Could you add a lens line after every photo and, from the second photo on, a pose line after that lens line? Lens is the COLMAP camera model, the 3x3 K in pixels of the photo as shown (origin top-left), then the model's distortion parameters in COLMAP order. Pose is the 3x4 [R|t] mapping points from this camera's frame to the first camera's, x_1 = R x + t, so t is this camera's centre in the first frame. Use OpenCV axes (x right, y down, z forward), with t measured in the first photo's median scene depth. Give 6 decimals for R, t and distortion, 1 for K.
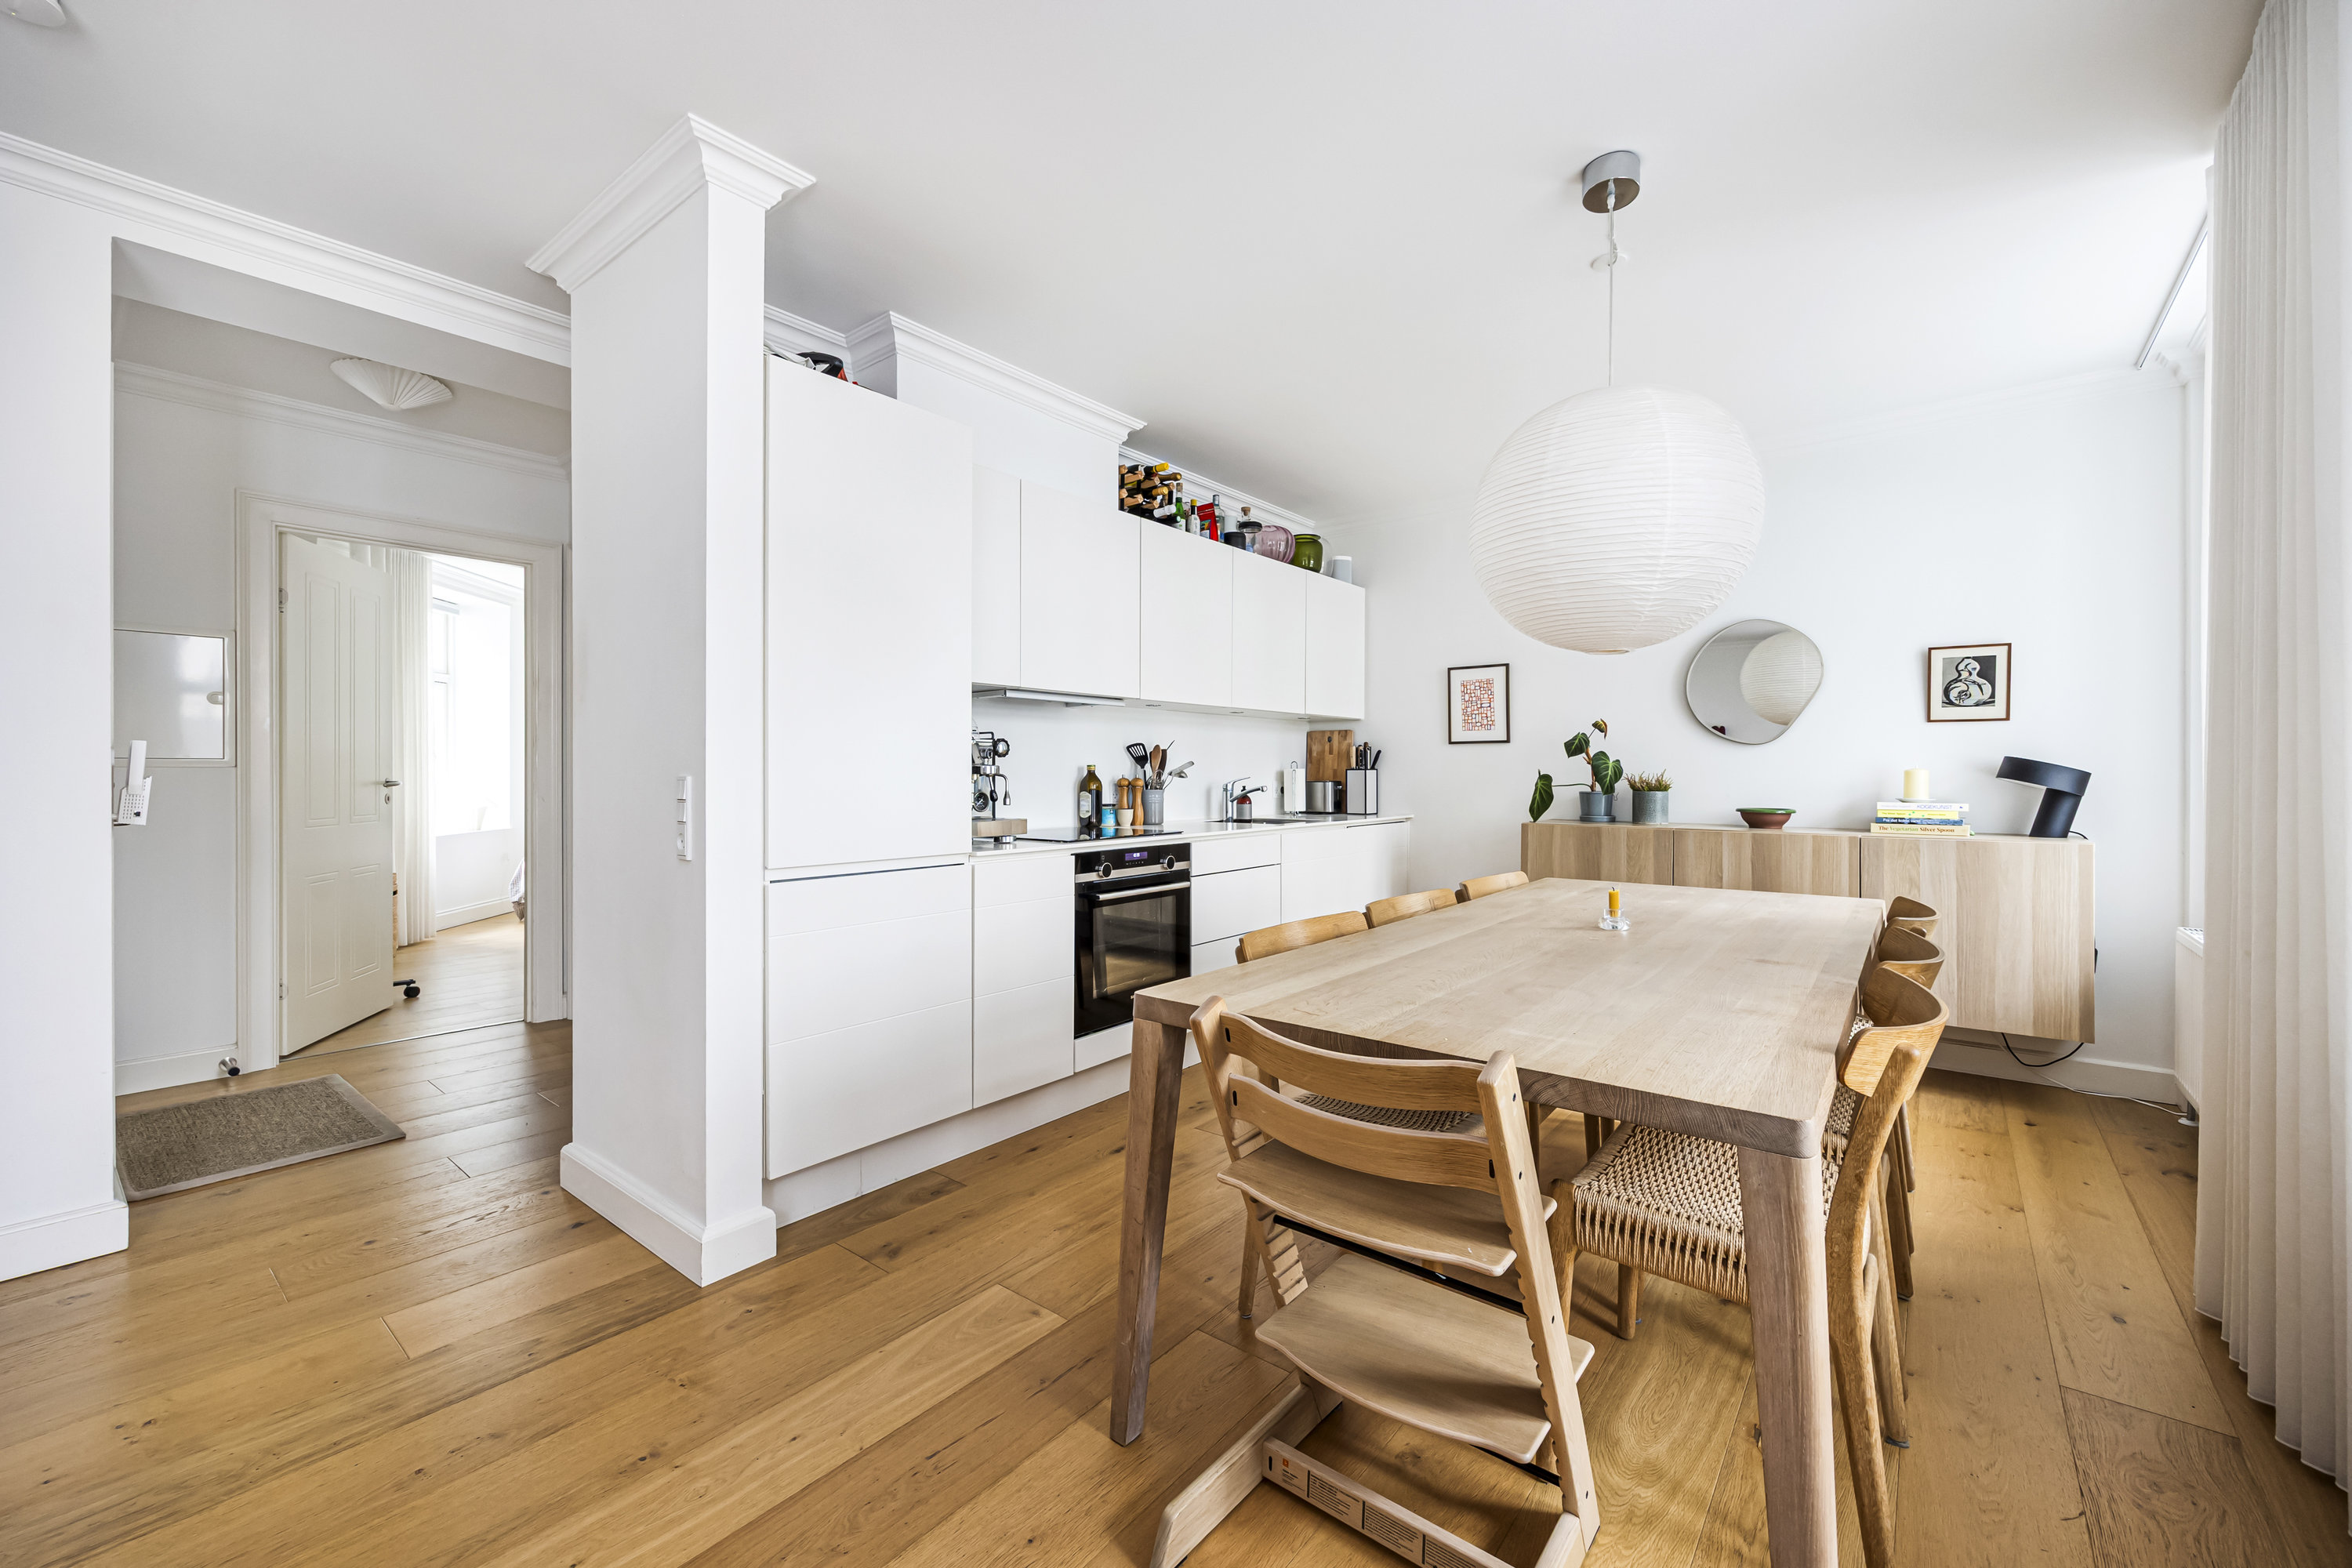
lens RADIAL K [[953.2, 0, 1174.1], [0, 953.2, 772.0], [0, 0, 1]] dist [-0.001750, -0.000205]
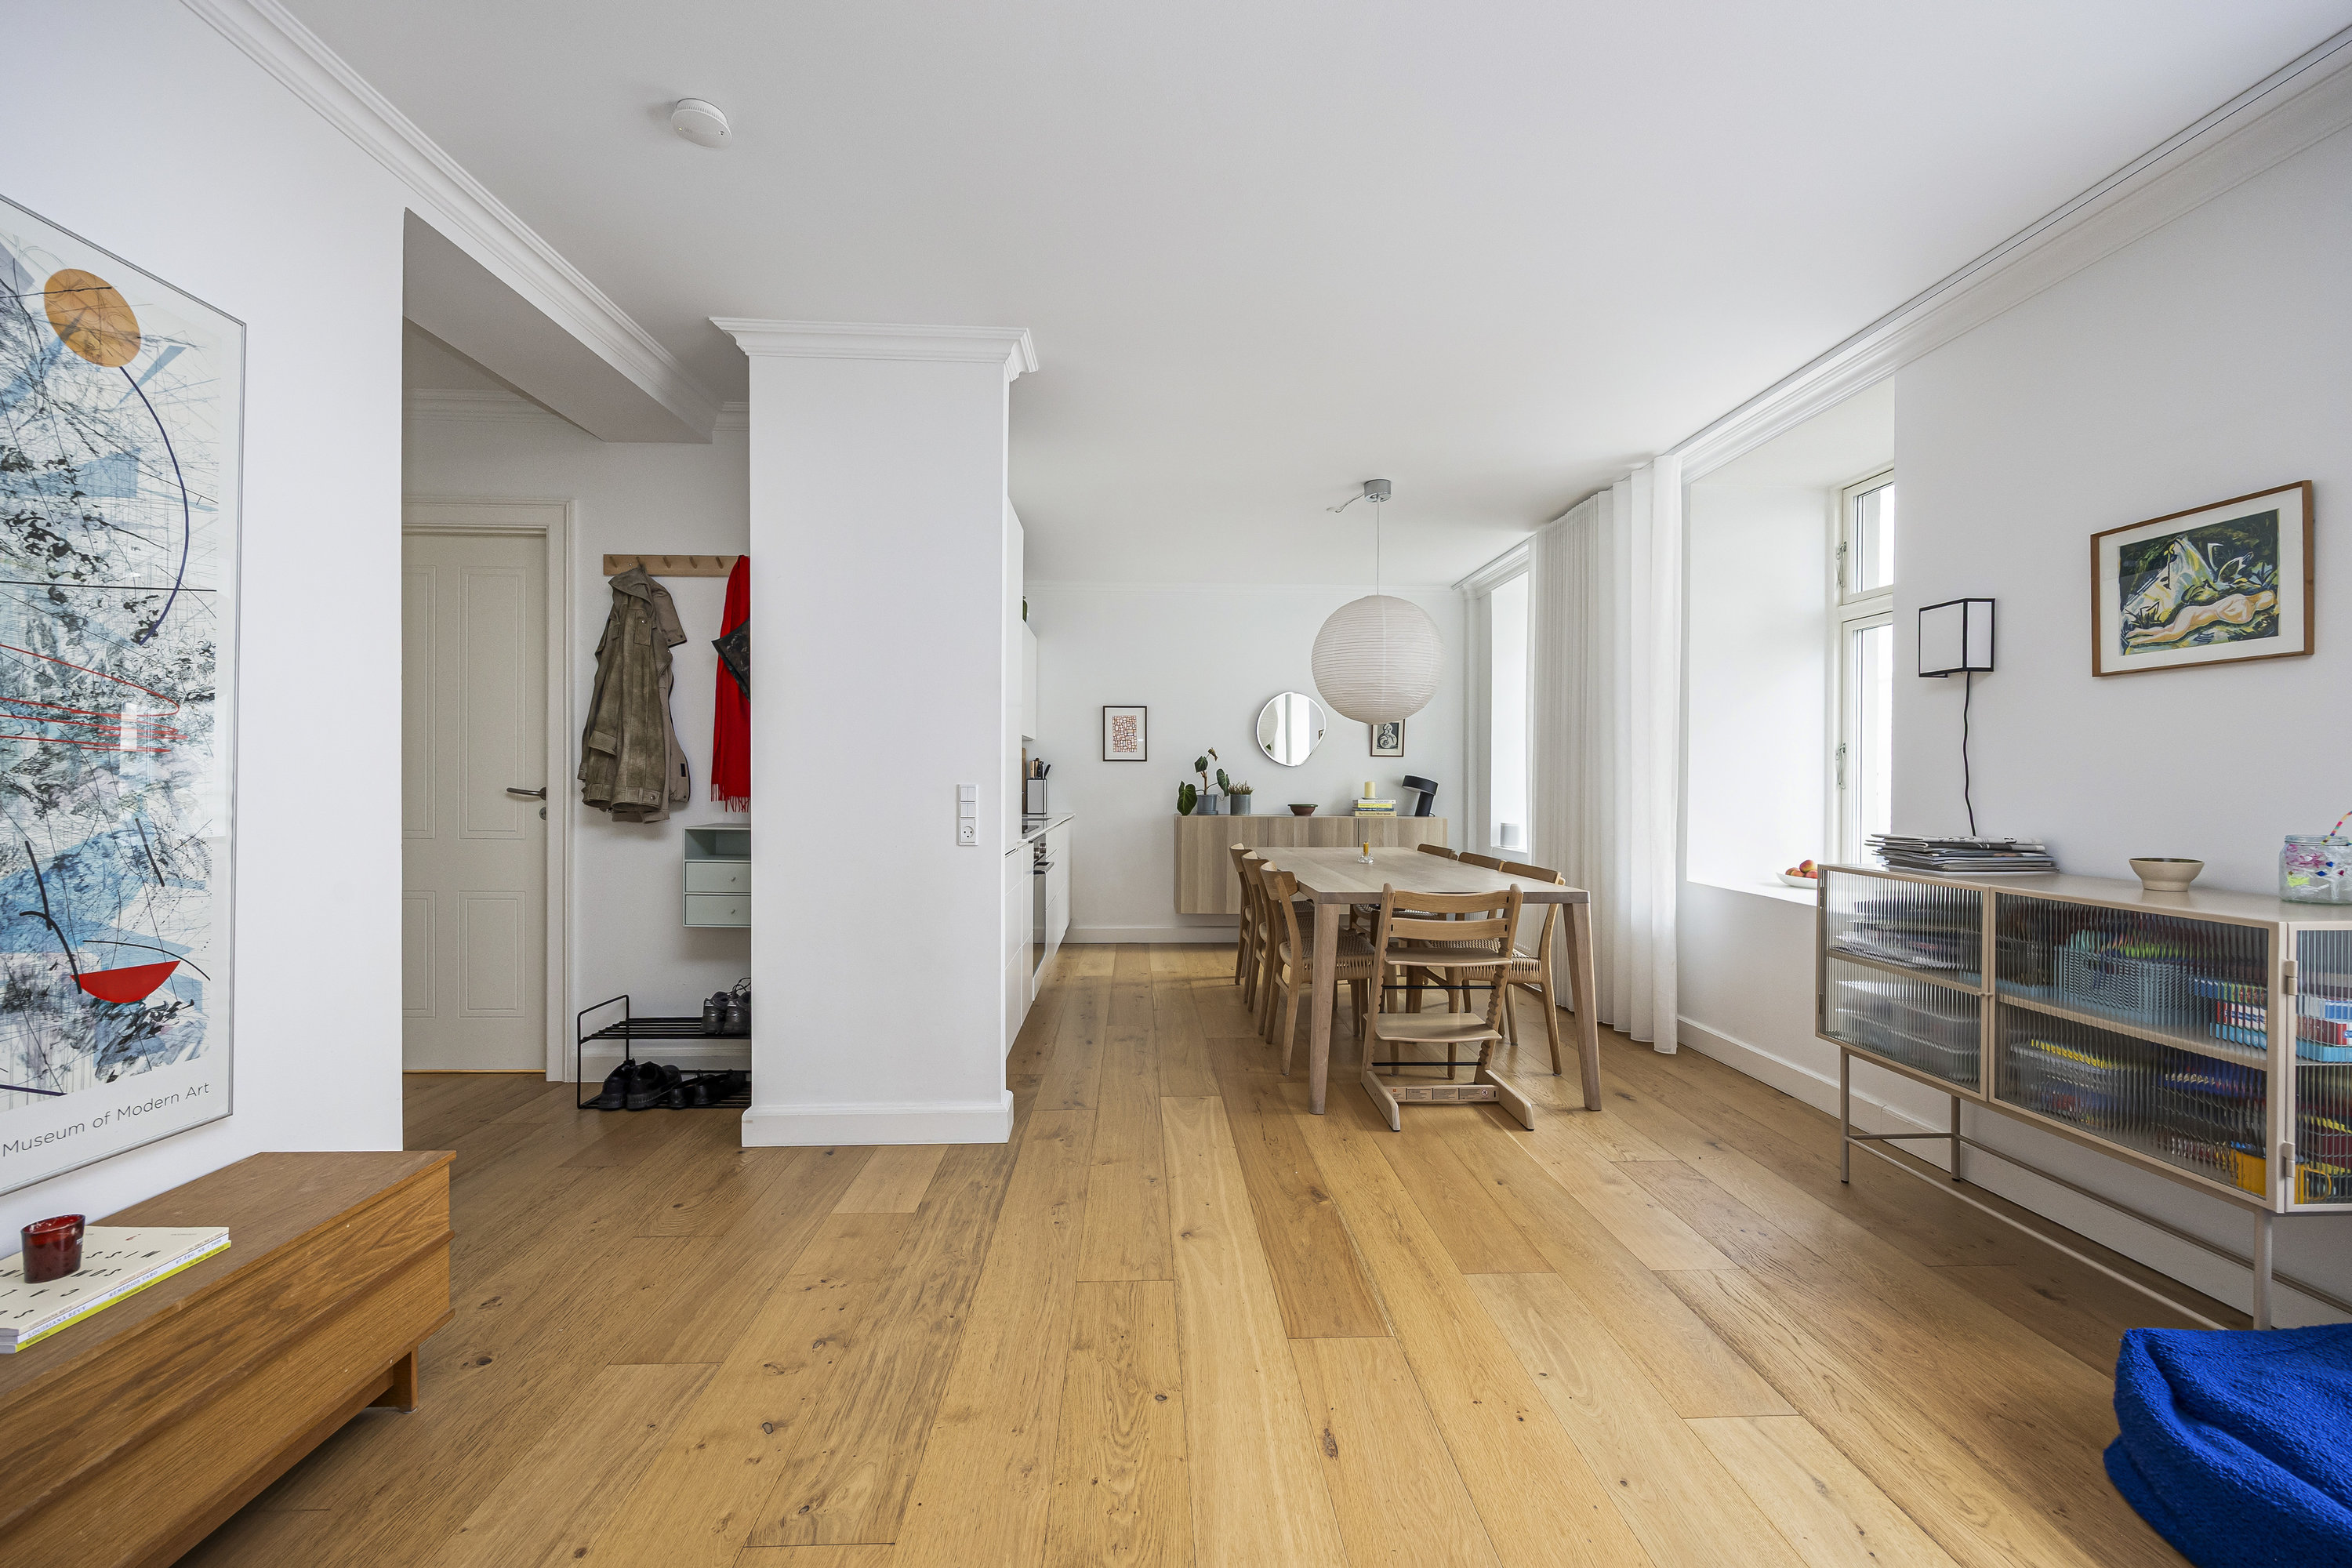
lens RADIAL K [[953.2, 0, 1189.2], [0, 953.2, 784.9], [0, 0, 1]] dist [-0.001750, -0.000205]
pose [[0.743663, -0.001005, 0.668554, -0.731629], [-0.005649, 0.999954, 0.007786, -0.009007], [-0.668531, -0.009567, 0.743623, -0.149176]]
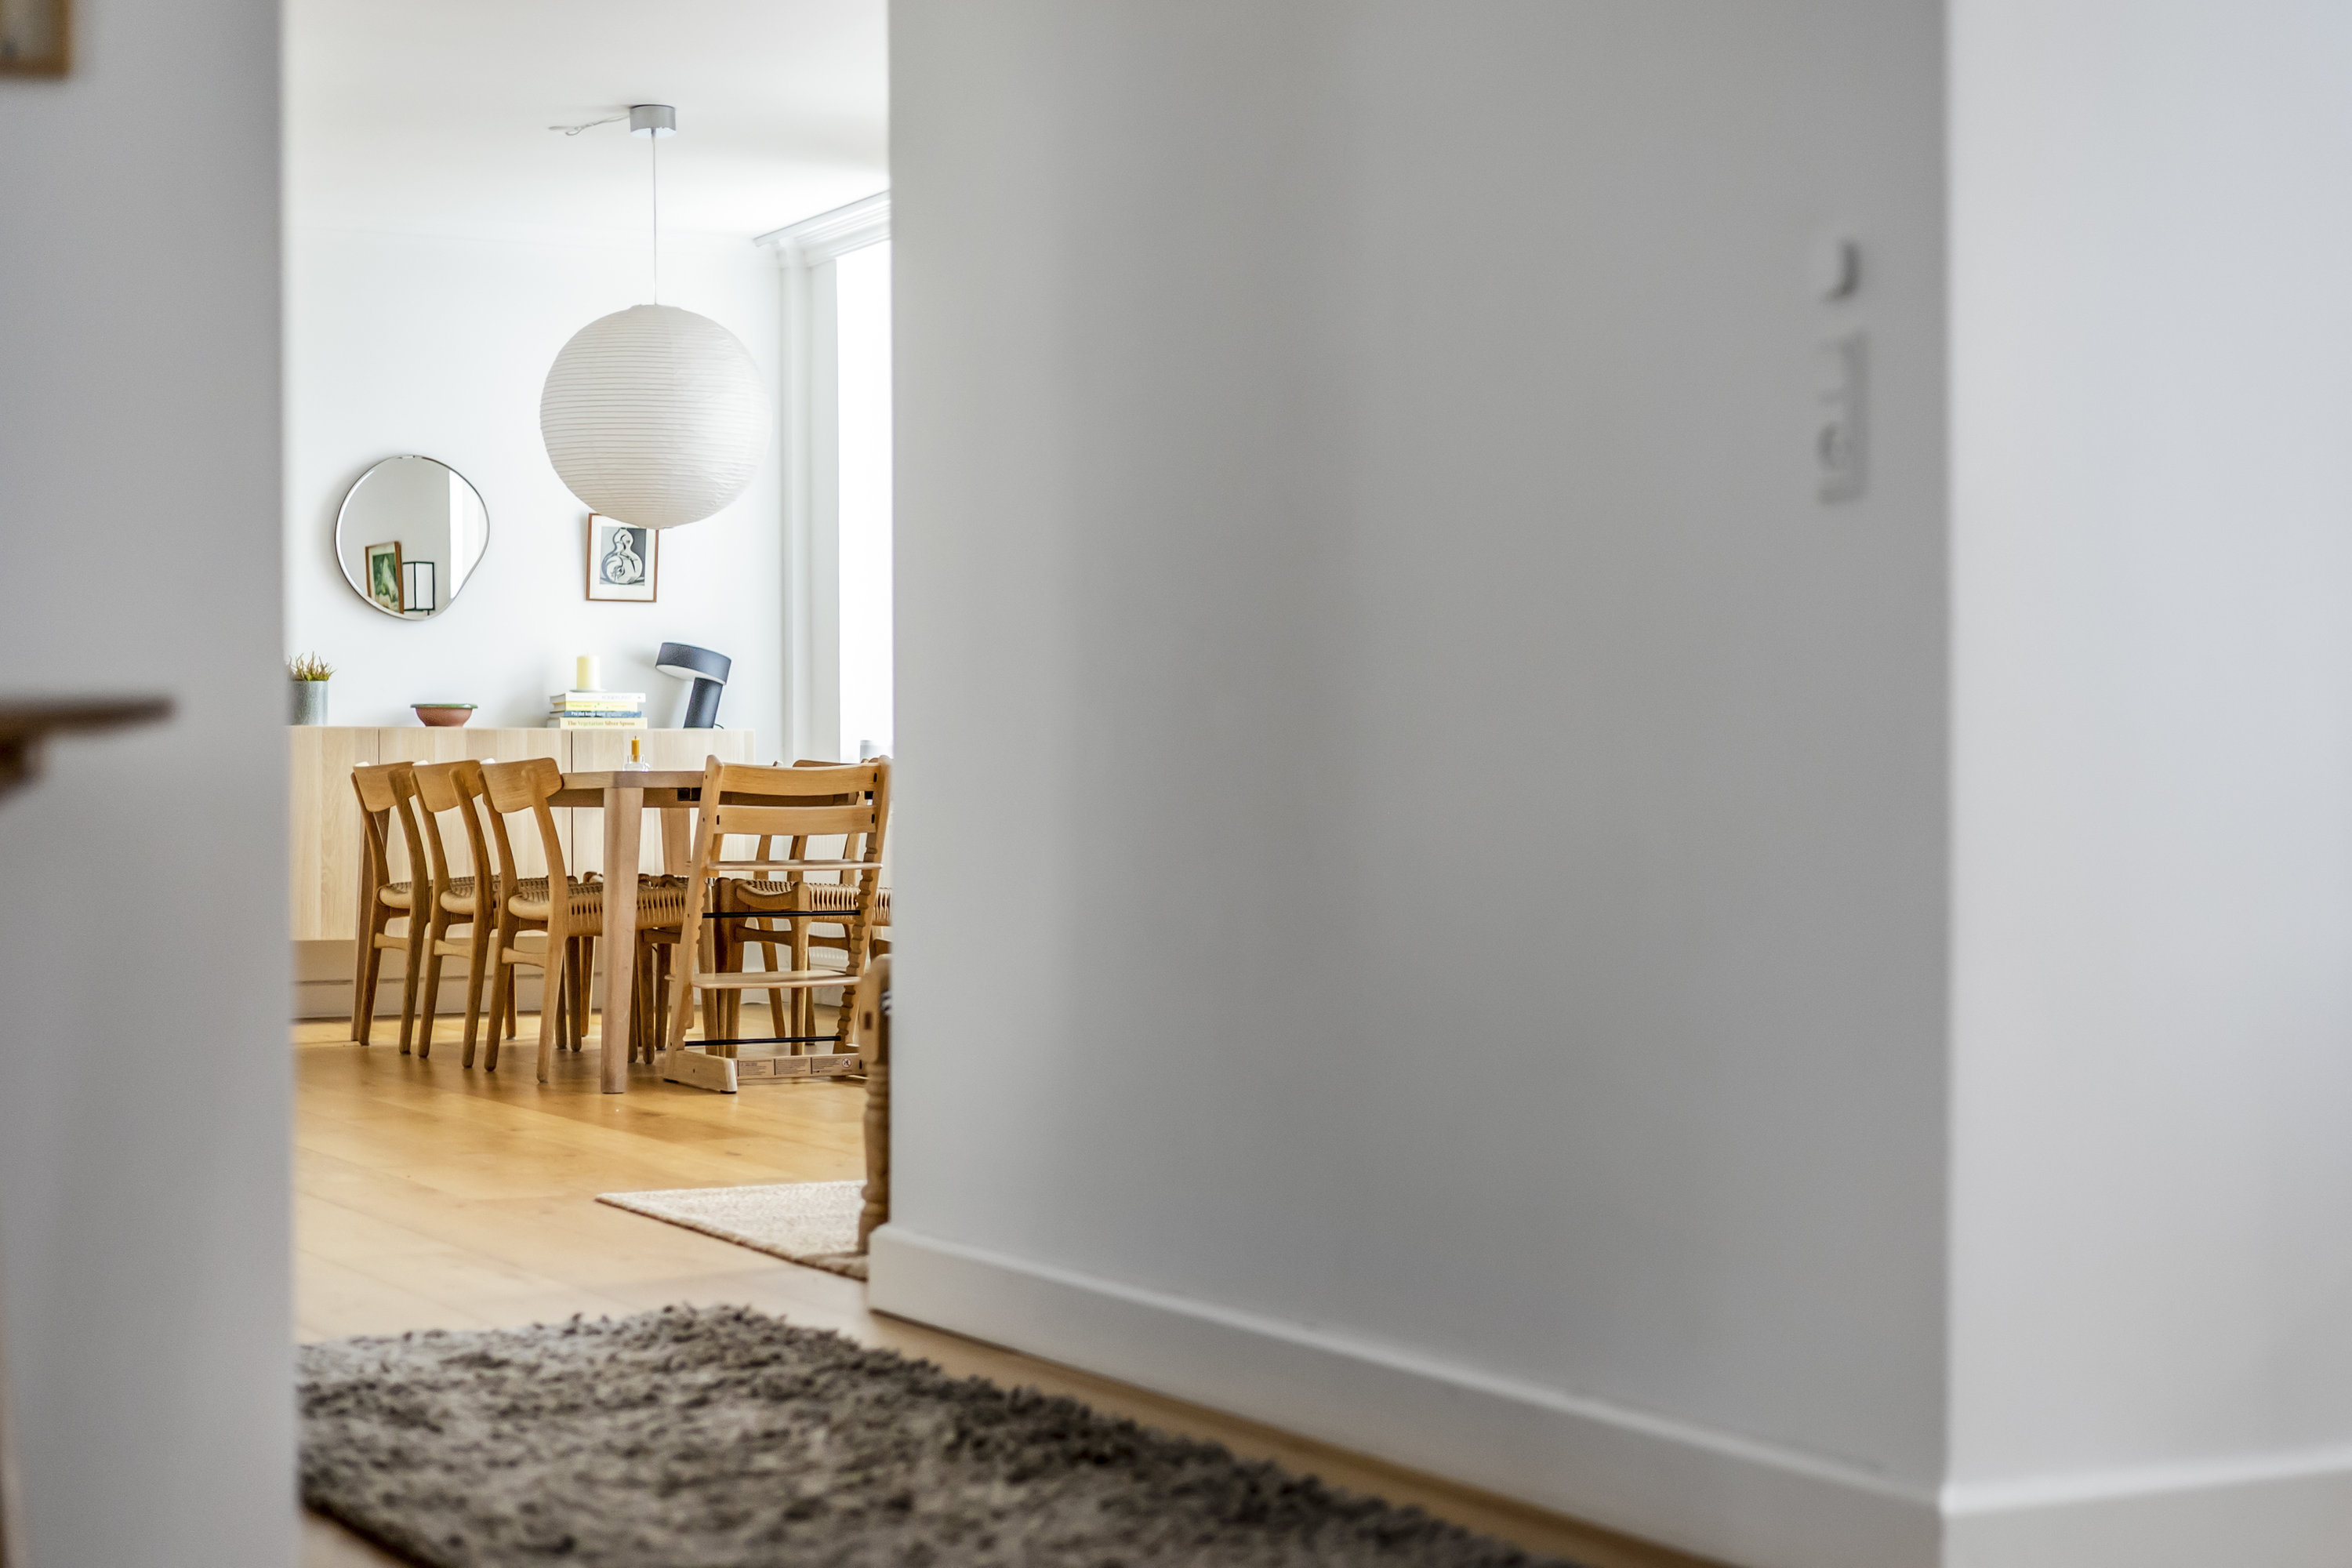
lens RADIAL K [[3397.2, 0, 1176.6], [0, 3397.2, 780.5], [0, 0, 1]] dist [0.033657, 0.000000]
pose [[0.410952, -0.011239, 0.911588, -1.818902], [-0.002020, 0.999910, 0.013238, 0.069520], [-0.911655, -0.007282, 0.410892, -0.755493]]
